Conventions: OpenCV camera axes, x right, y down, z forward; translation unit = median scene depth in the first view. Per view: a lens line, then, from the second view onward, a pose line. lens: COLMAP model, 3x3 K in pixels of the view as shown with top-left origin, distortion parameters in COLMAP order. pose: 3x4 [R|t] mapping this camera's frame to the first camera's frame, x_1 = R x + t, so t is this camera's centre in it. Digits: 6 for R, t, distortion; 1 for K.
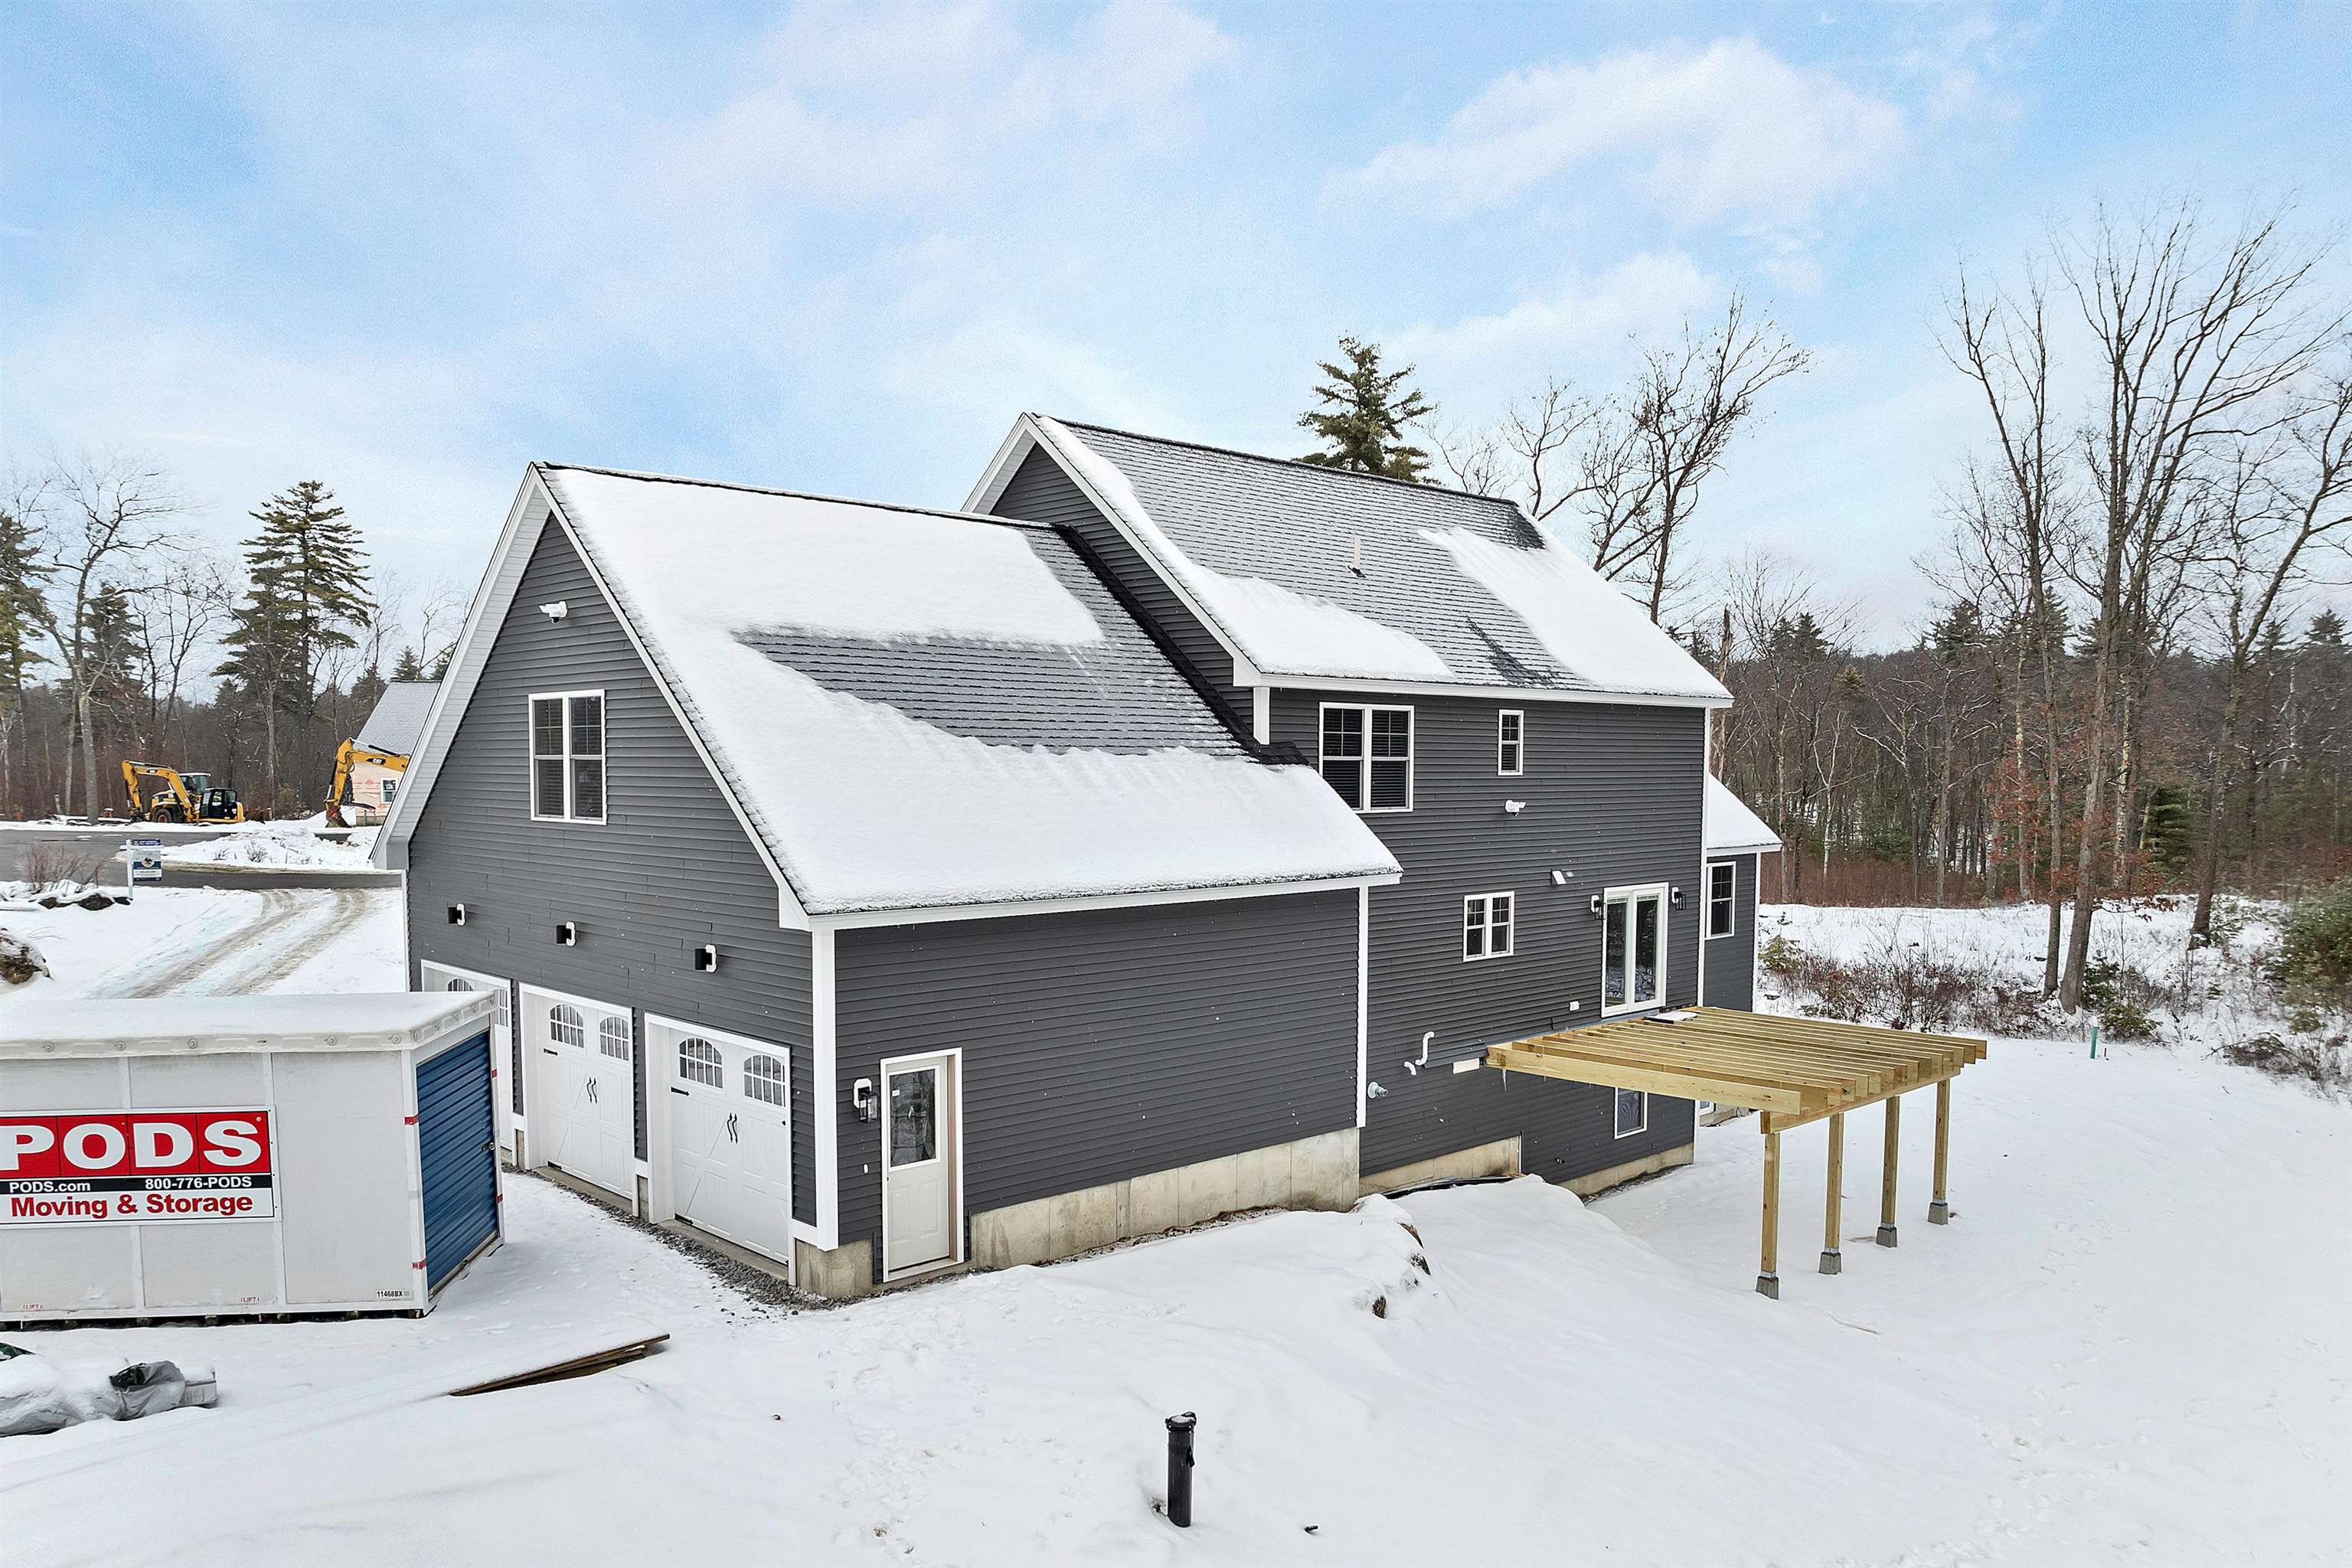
lens RADIAL K [[1698.4, 0, 1181.6], [0, 1698.4, 872.7], [0, 0, 1]] dist [-0.035522, -0.010351]
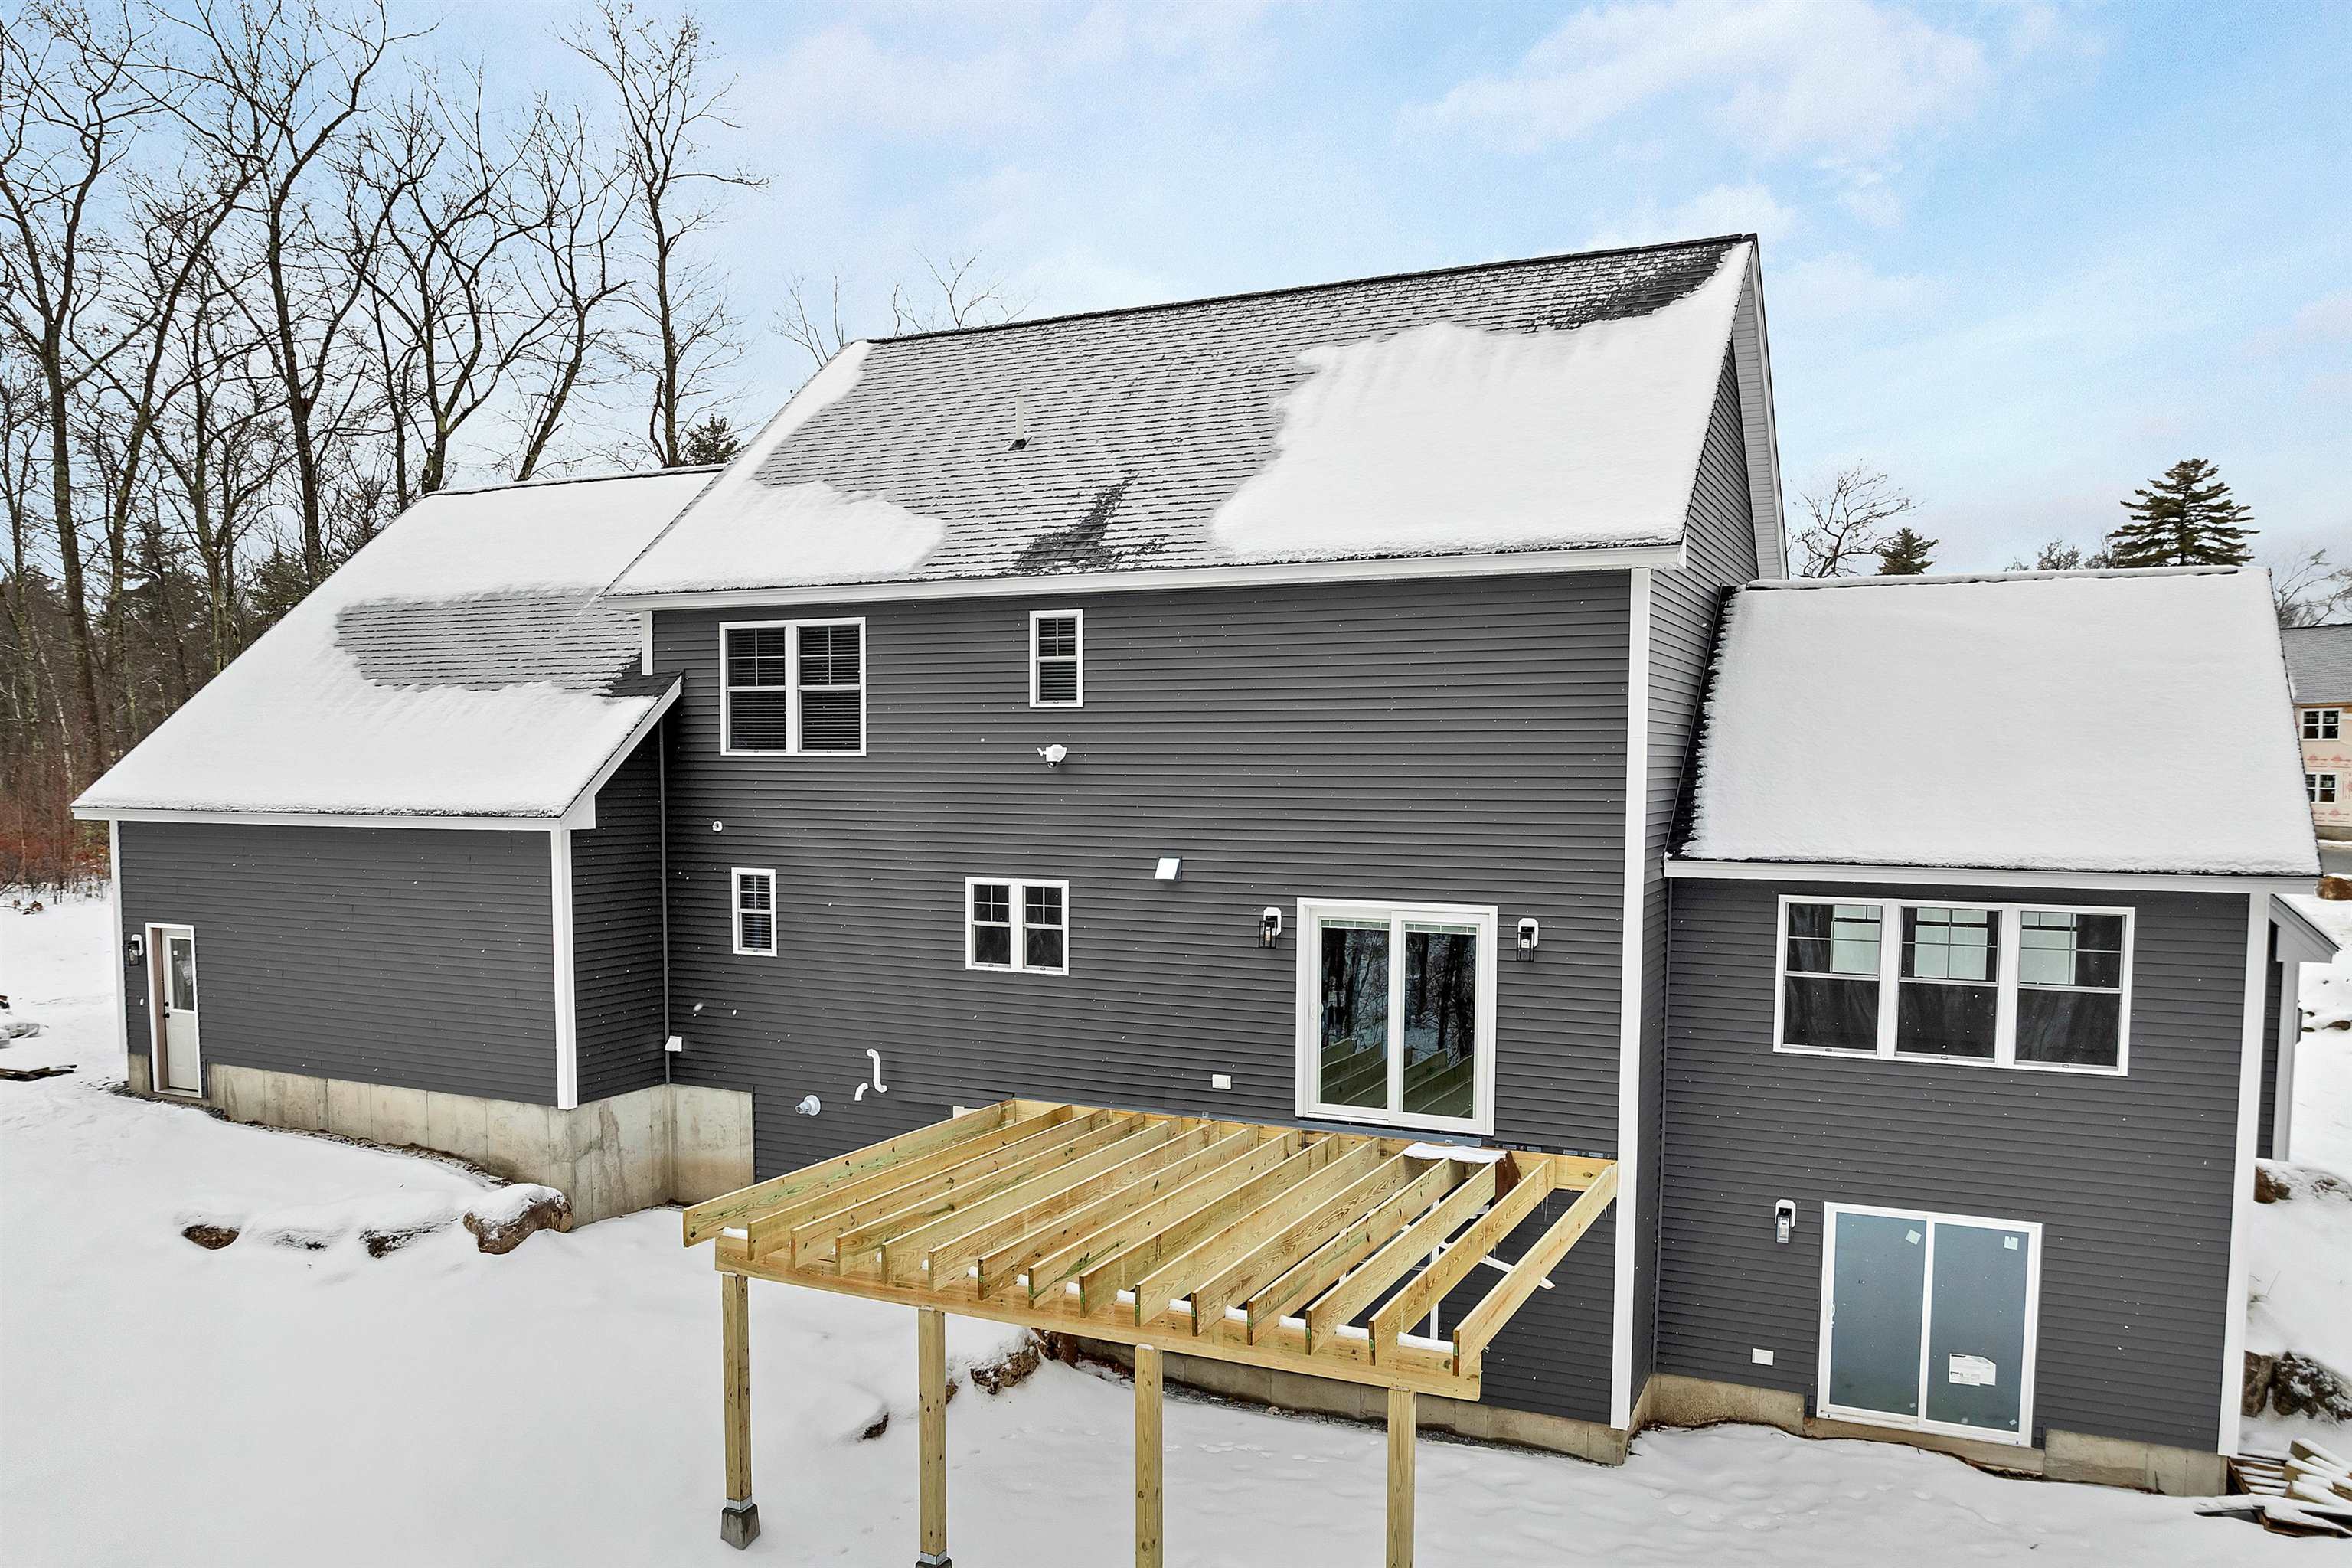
lens RADIAL K [[1698.4, 0, 1181.6], [0, 1698.4, 872.7], [0, 0, 1]] dist [-0.035522, -0.010351]
pose [[0.361962, 0.061133, -0.930186, 0.858132], [-0.066235, 0.997012, 0.039751, -0.022450], [0.929837, 0.047222, 0.364929, 0.817558]]
